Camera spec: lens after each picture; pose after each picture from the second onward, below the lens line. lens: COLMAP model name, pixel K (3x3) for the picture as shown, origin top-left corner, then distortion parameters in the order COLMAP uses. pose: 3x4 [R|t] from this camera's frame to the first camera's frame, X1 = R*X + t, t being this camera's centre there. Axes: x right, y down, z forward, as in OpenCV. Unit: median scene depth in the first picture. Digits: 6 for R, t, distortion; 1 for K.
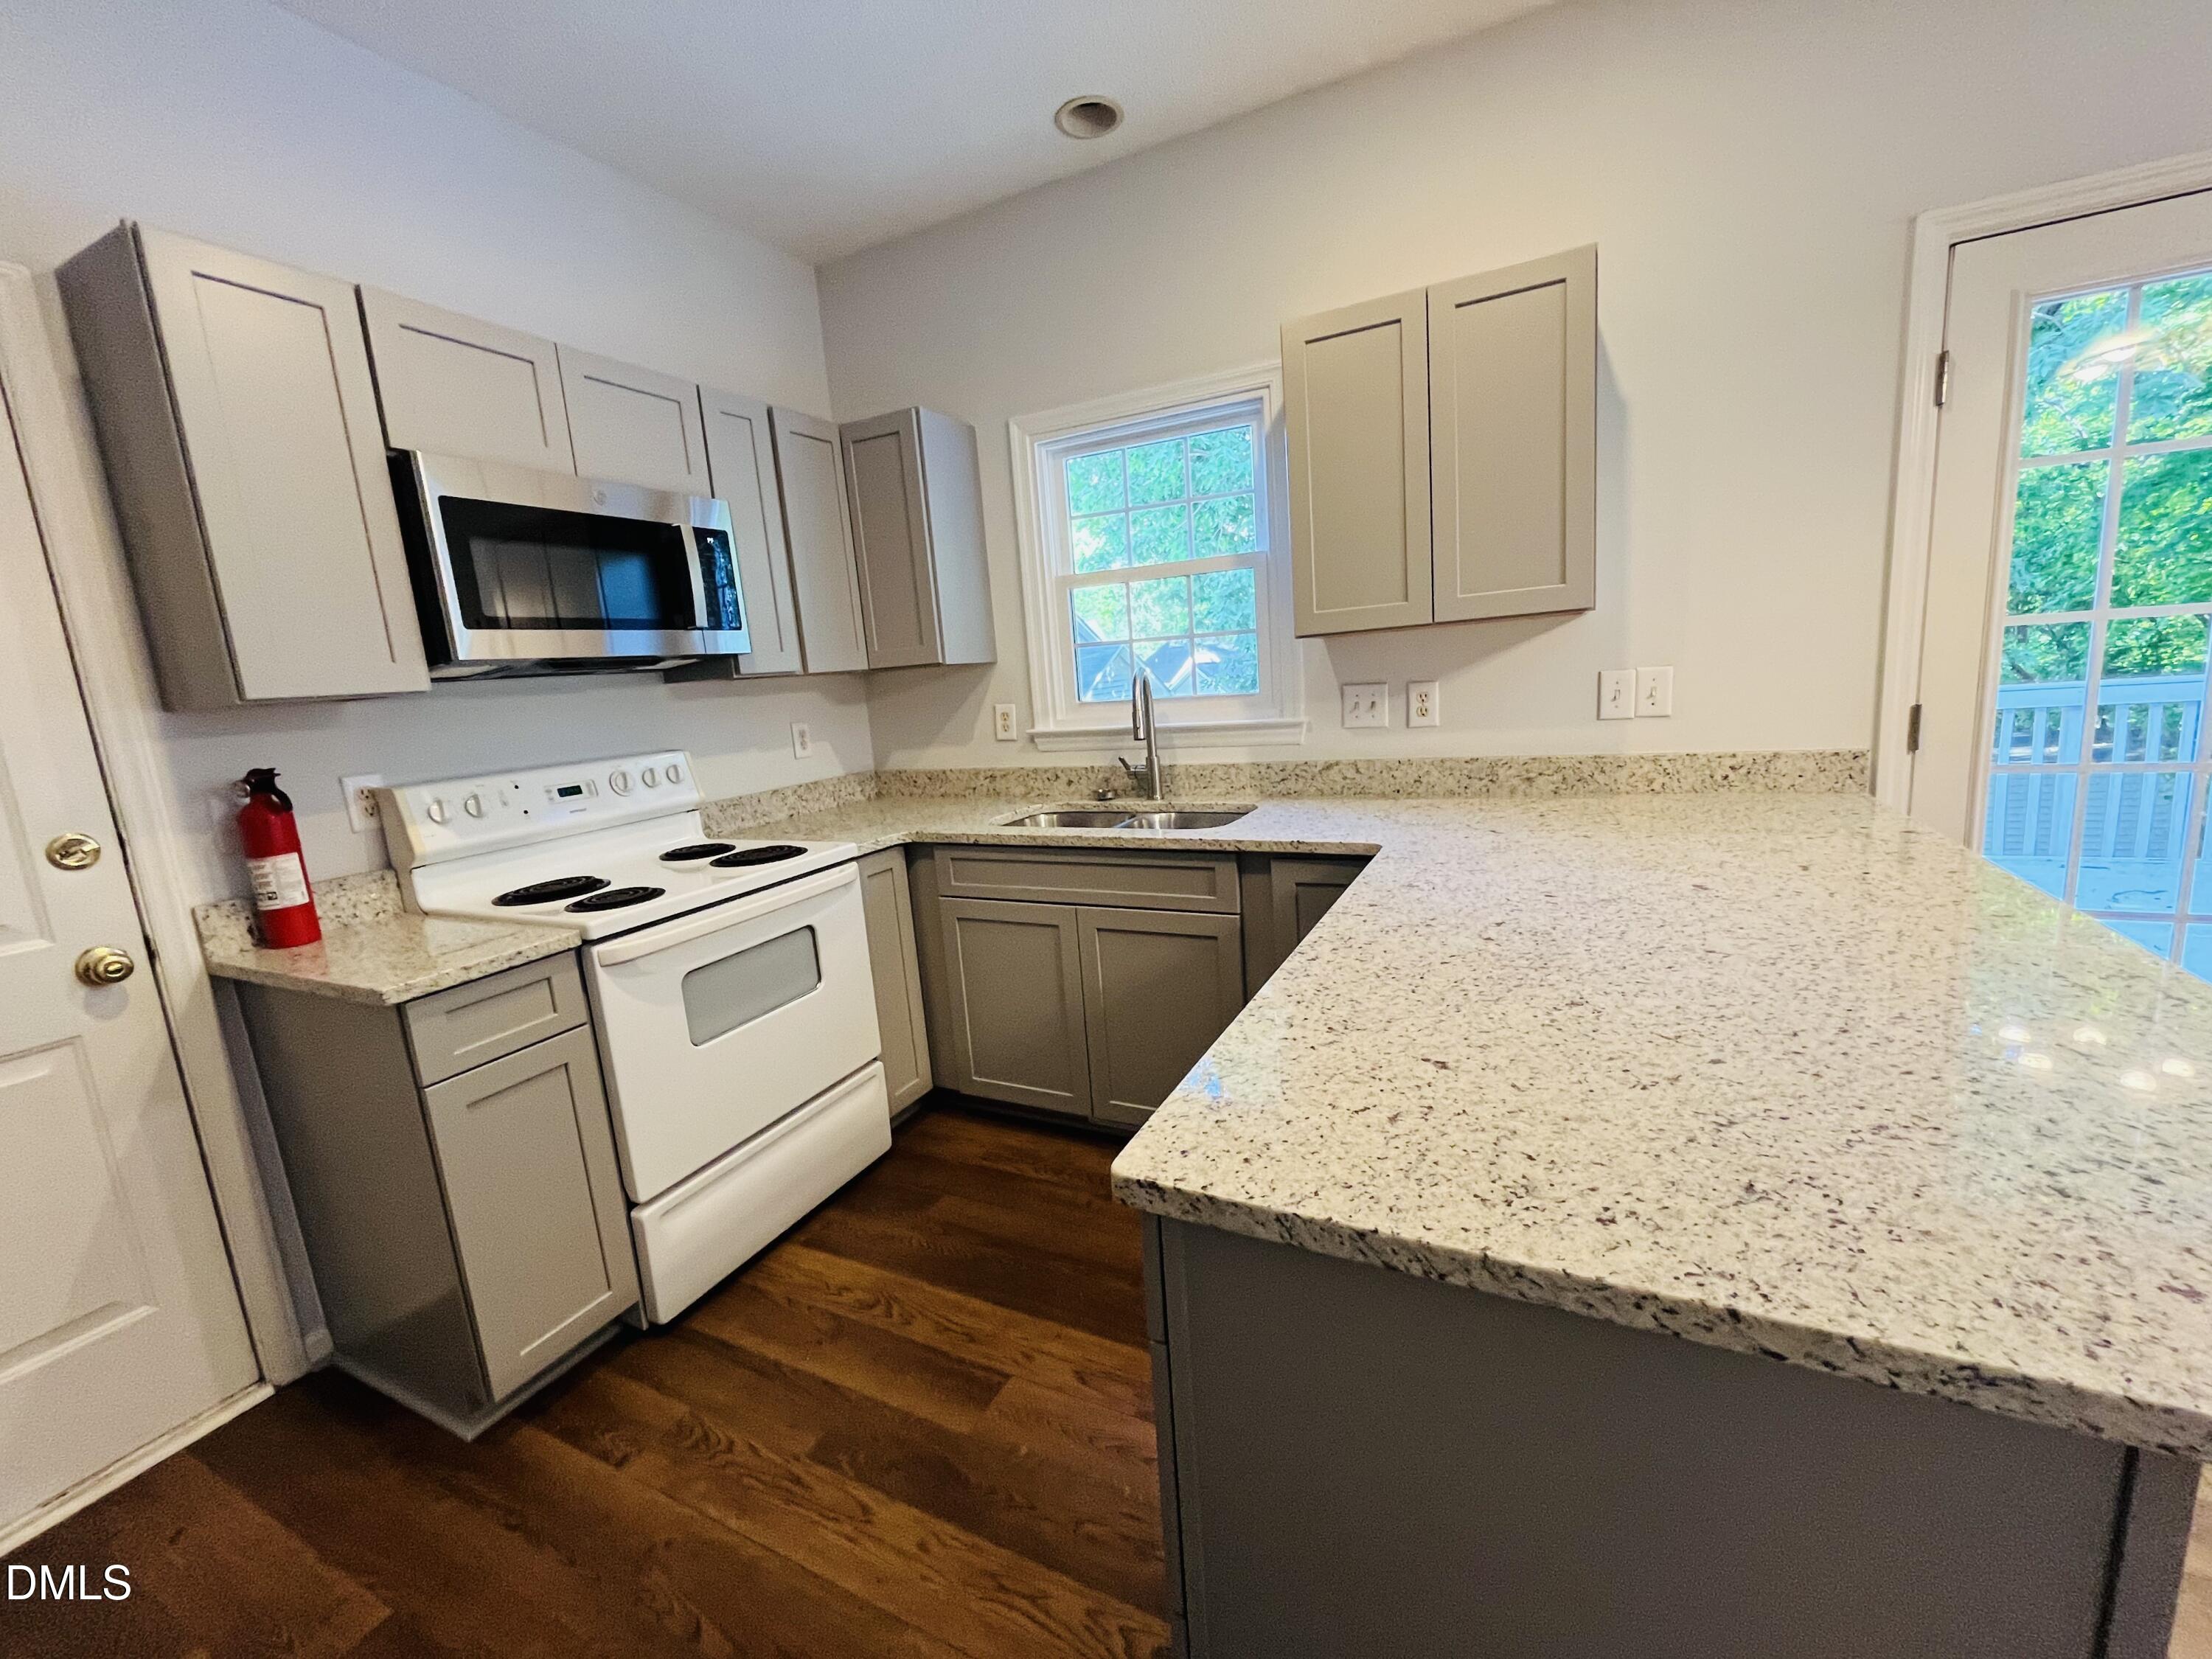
lens RADIAL K [[898.6, 0, 1100.9], [0, 898.6, 831.9], [0, 0, 1]] dist [0.000868, -0.000012]
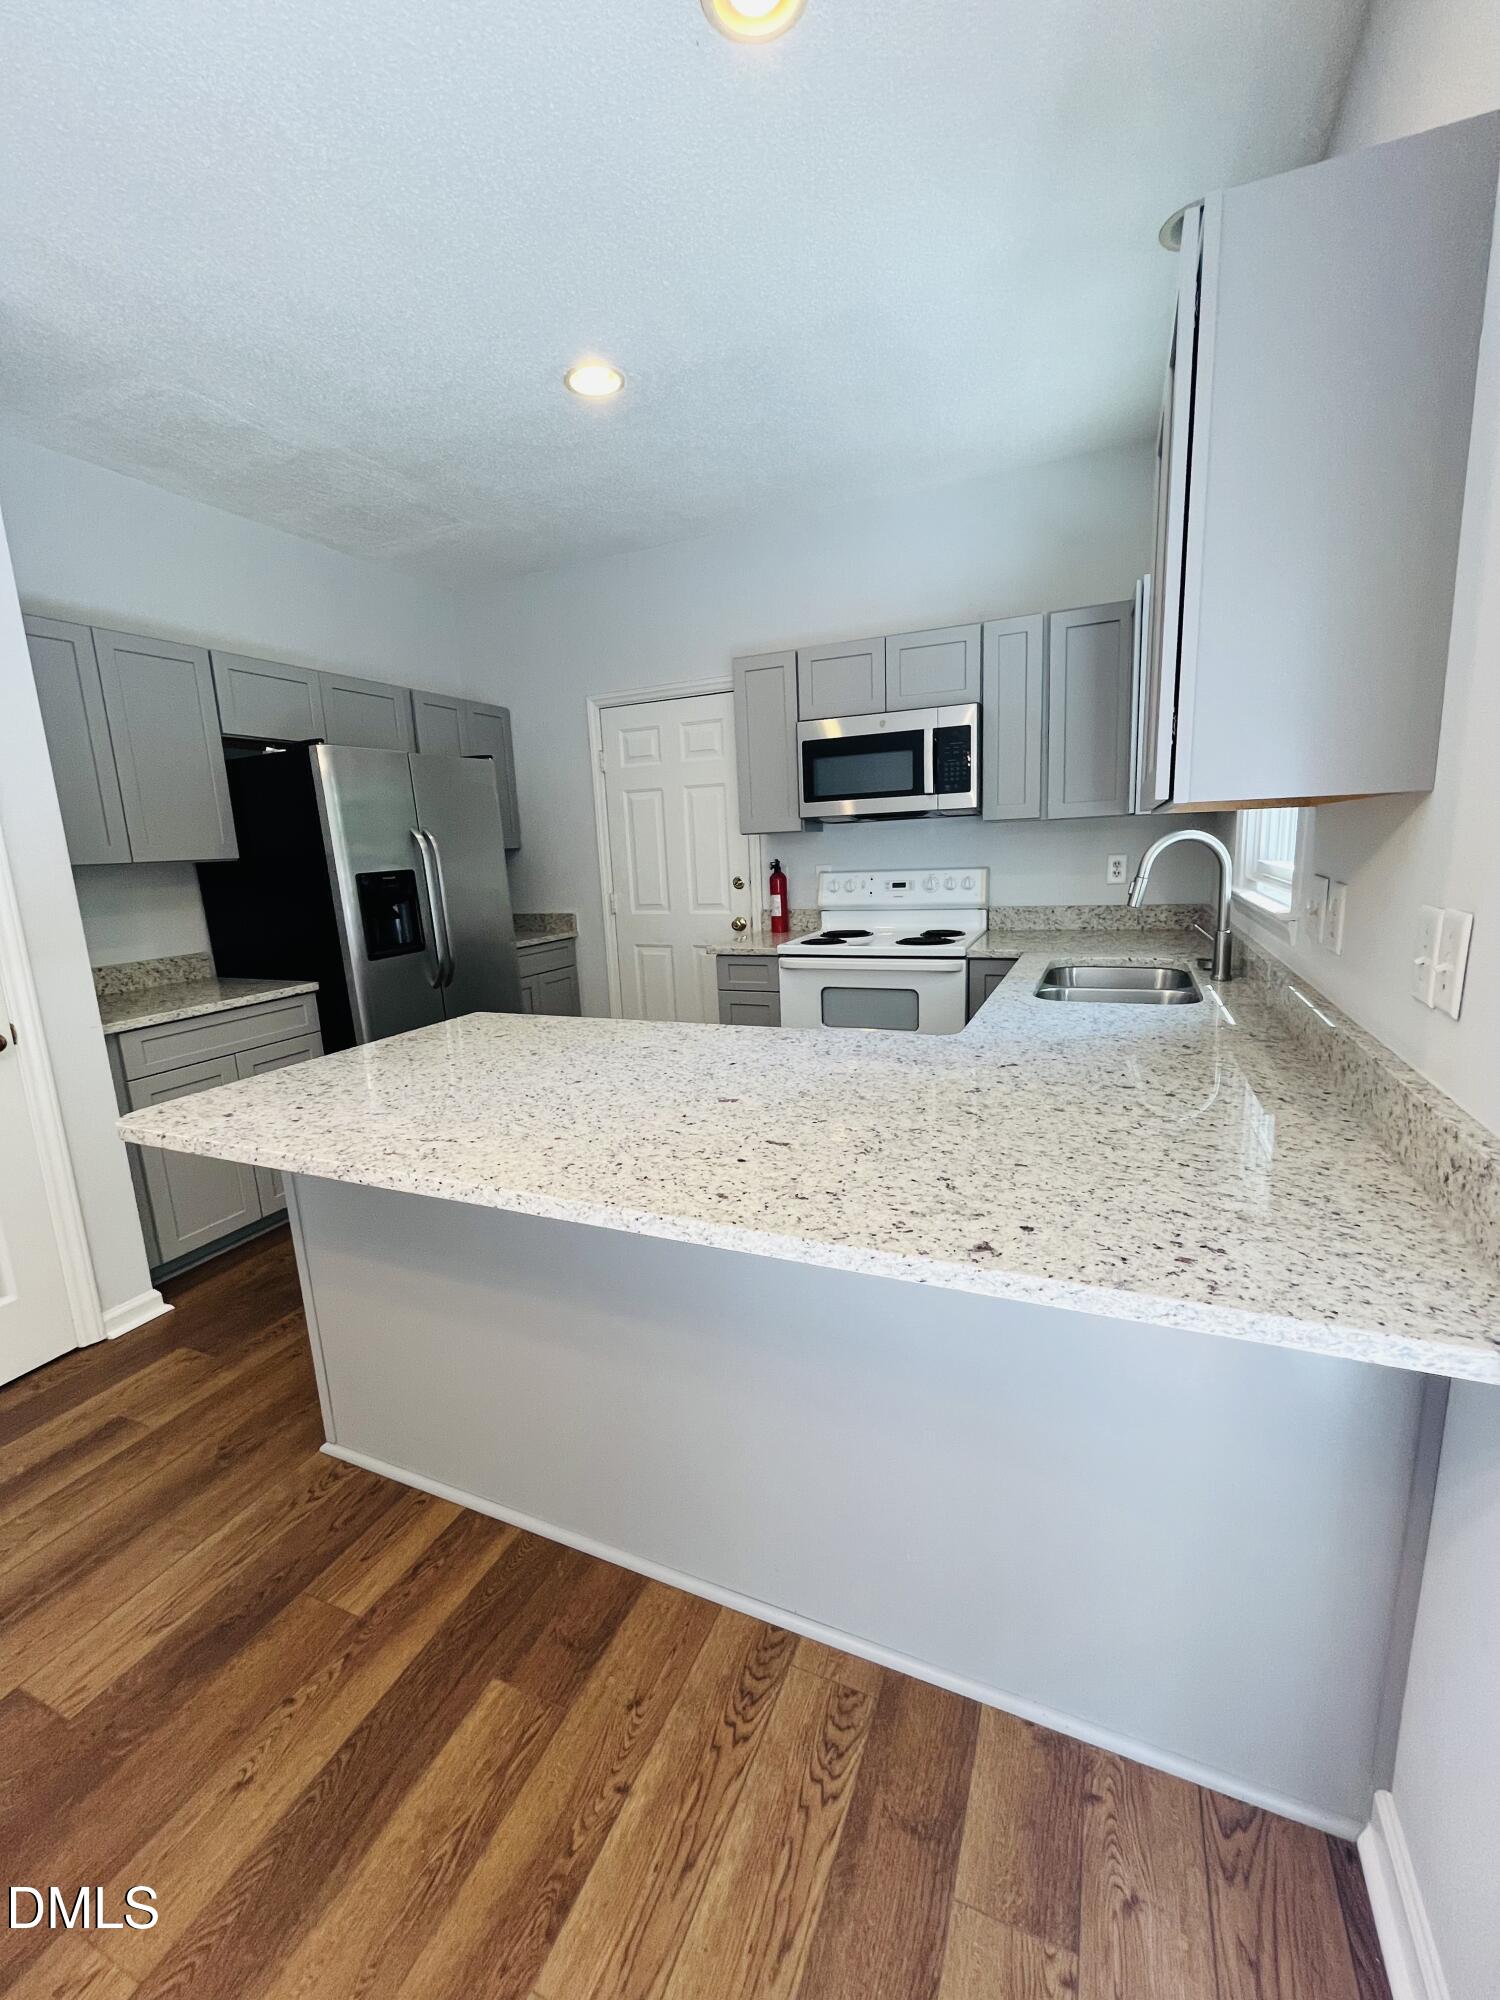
lens RADIAL K [[812.5, 0, 750.0], [0, 812.5, 1000.0], [0, 0, 1]] dist [0.000868, -0.000012]
pose [[0.050539, 0.261436, -0.963897, 1.186374], [-0.136307, 0.957905, 0.252664, -0.227635], [0.989377, 0.118616, 0.084047, 0.700886]]
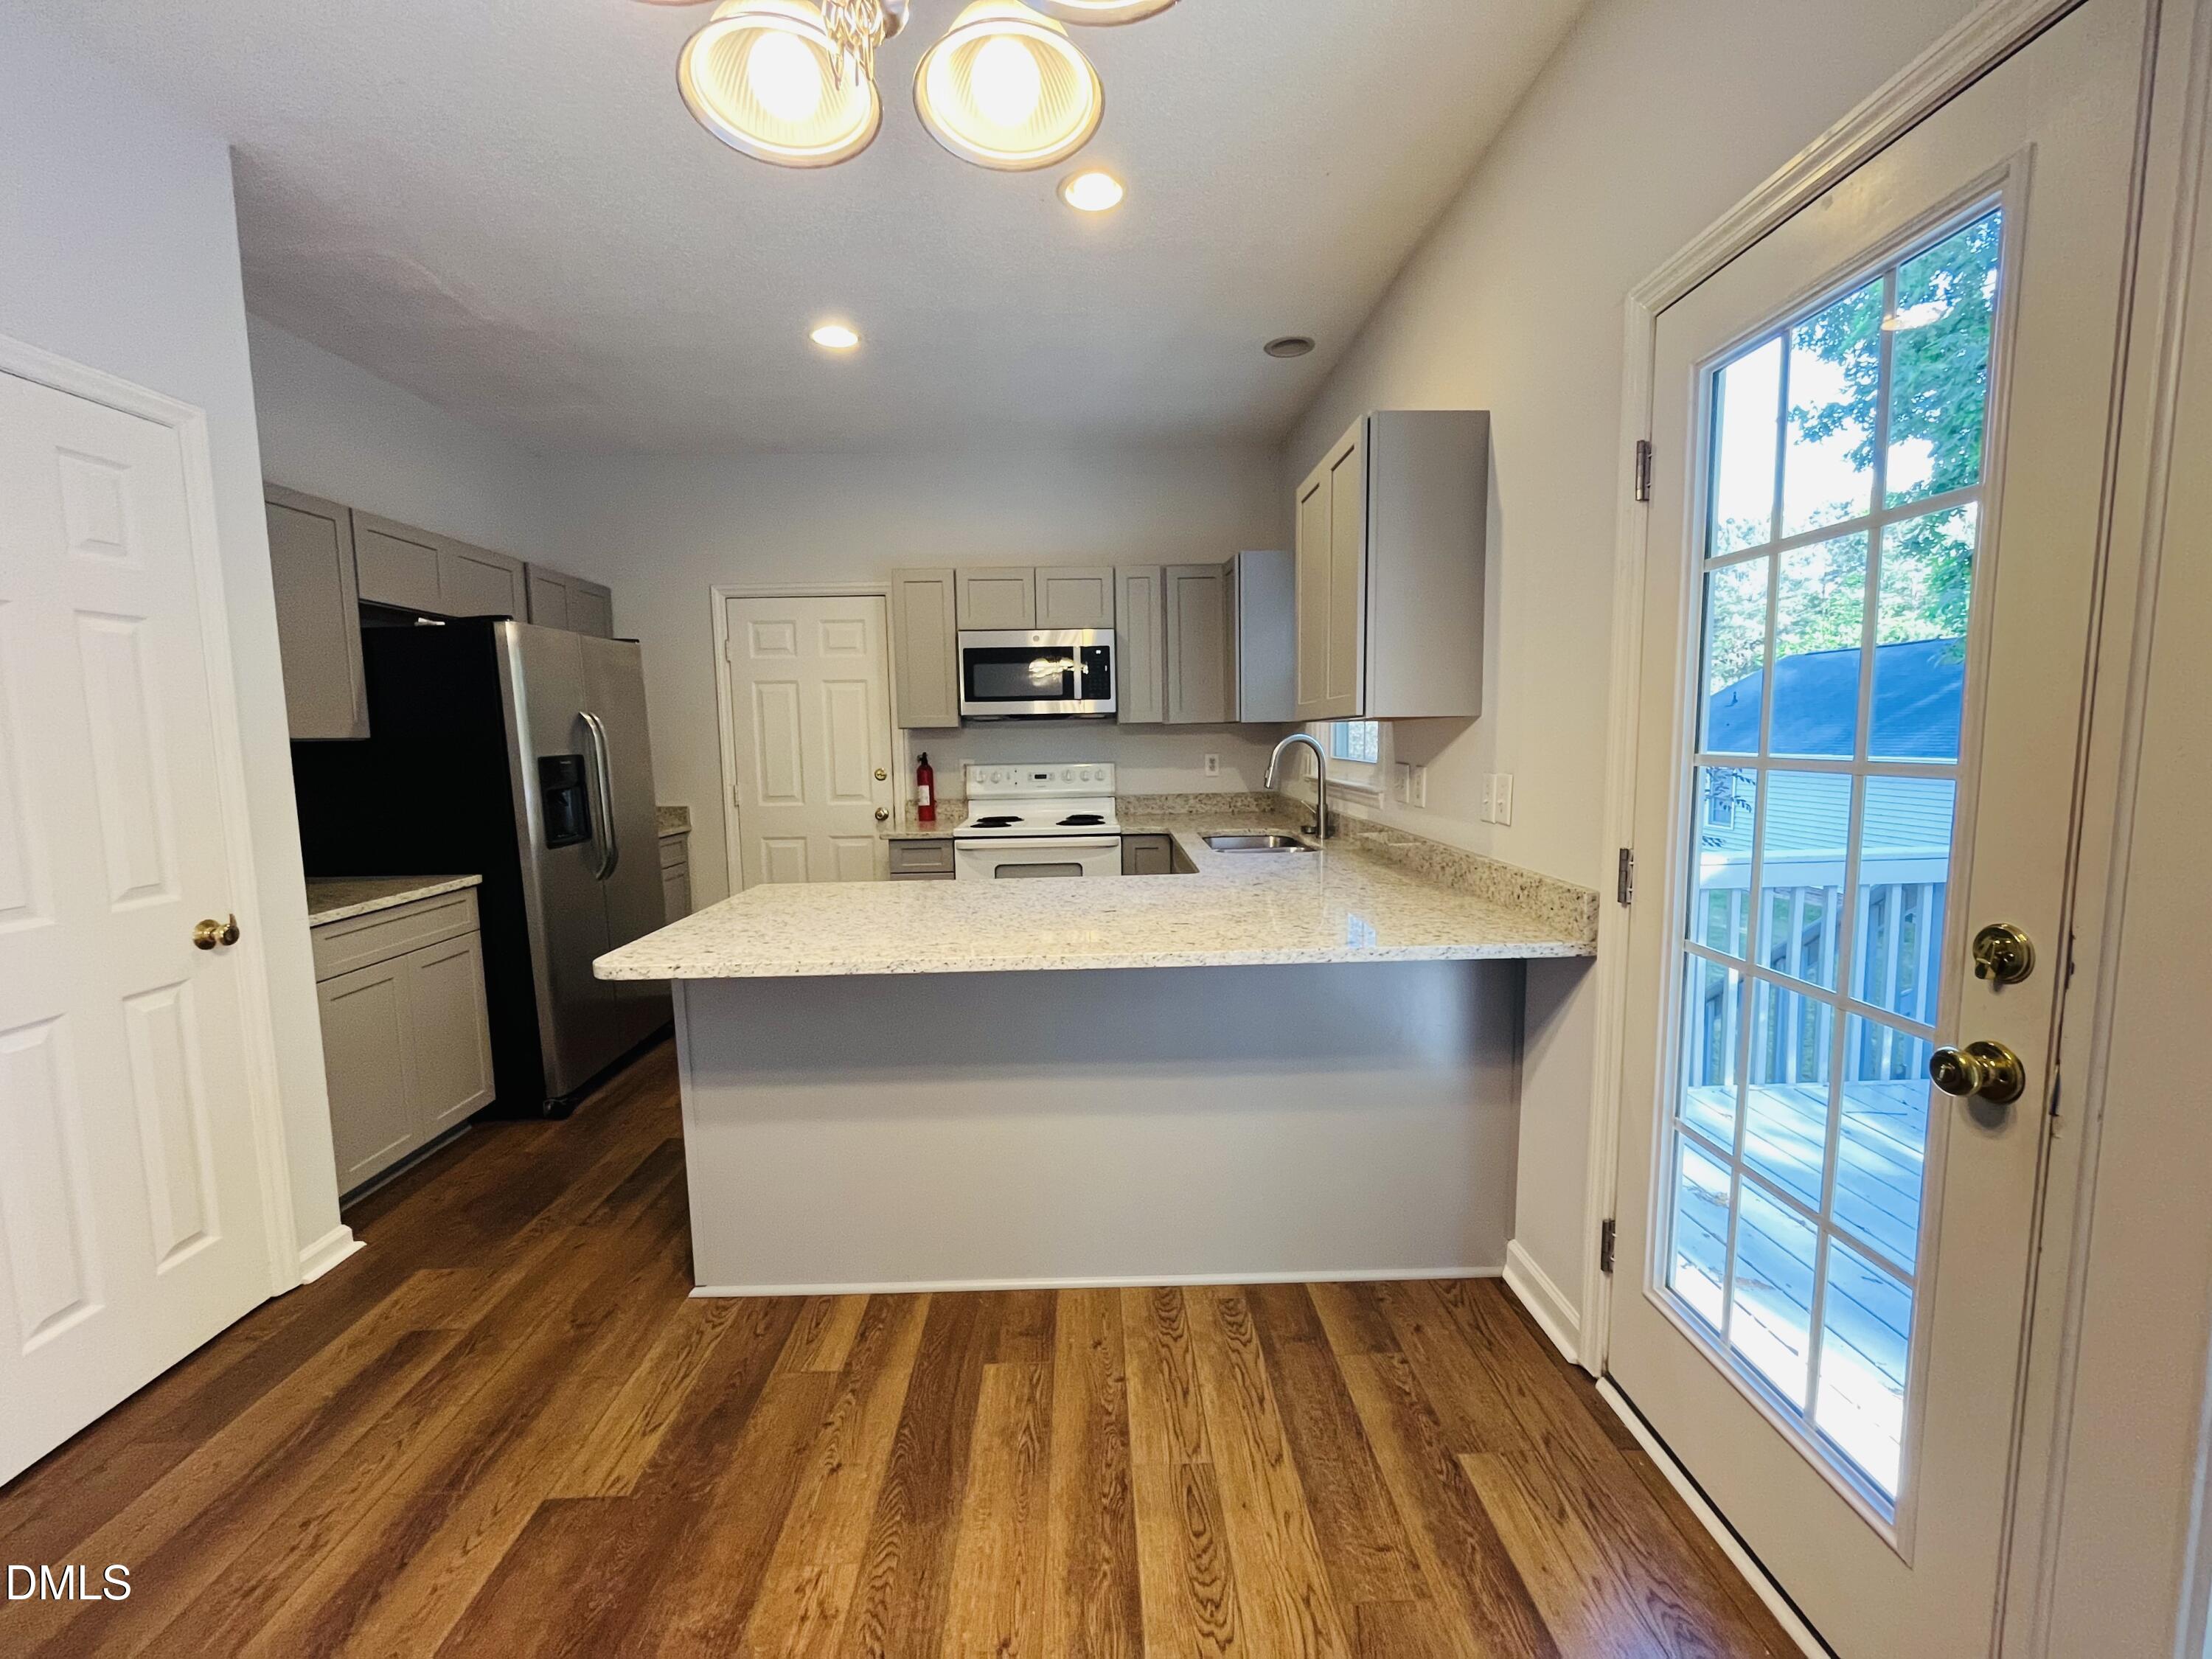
lens RADIAL K [[898.6, 0, 1100.9], [0, 898.6, 831.9], [0, 0, 1]] dist [0.000868, -0.000012]
pose [[0.459273, 0.164512, -0.872929, 1.484017], [-0.173606, 0.980374, 0.093422, -0.159697], [0.871166, 0.108640, 0.478819, 0.187379]]
